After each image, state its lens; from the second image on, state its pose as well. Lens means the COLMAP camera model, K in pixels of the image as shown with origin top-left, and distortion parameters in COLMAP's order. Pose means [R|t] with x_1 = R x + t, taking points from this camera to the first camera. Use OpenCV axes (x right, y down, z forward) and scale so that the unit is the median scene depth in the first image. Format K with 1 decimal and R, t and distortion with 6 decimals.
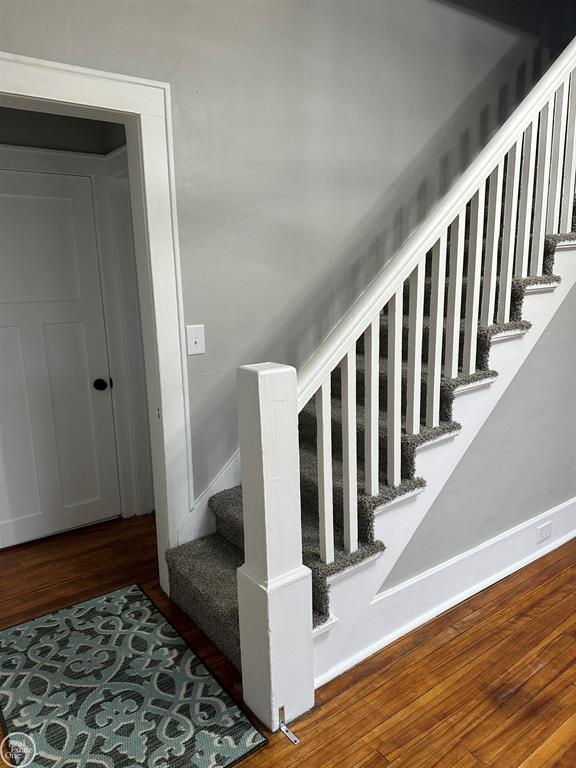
lens RADIAL K [[548.7, 0, 288.0], [0, 548.7, 384.0], [0, 0, 1]] dist [0.037932, -0.032723]
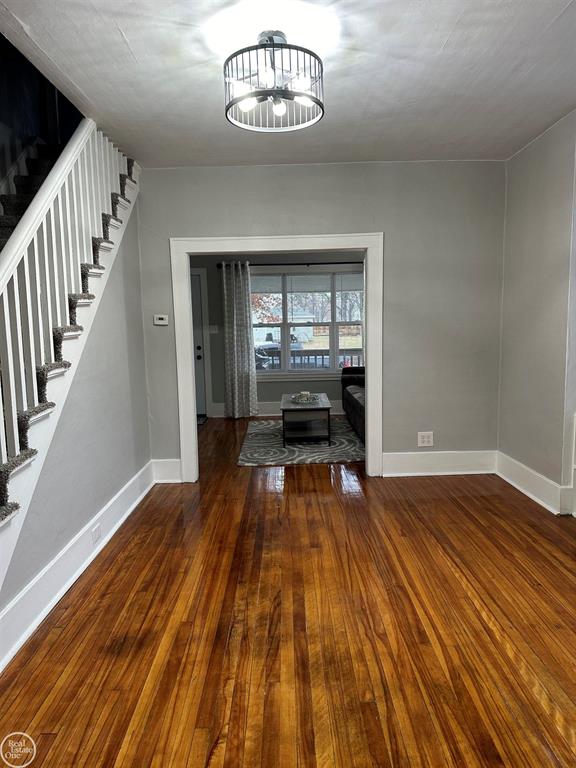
lens RADIAL K [[538.2, 0, 290.3], [0, 538.2, 373.8], [0, 0, 1]] dist [0.029270, -0.006098]
pose [[0.591508, -0.072658, 0.803019, -0.284954], [0.169764, 0.984829, -0.035941, 0.049593], [-0.788225, 0.157583, 0.594869, -0.131100]]
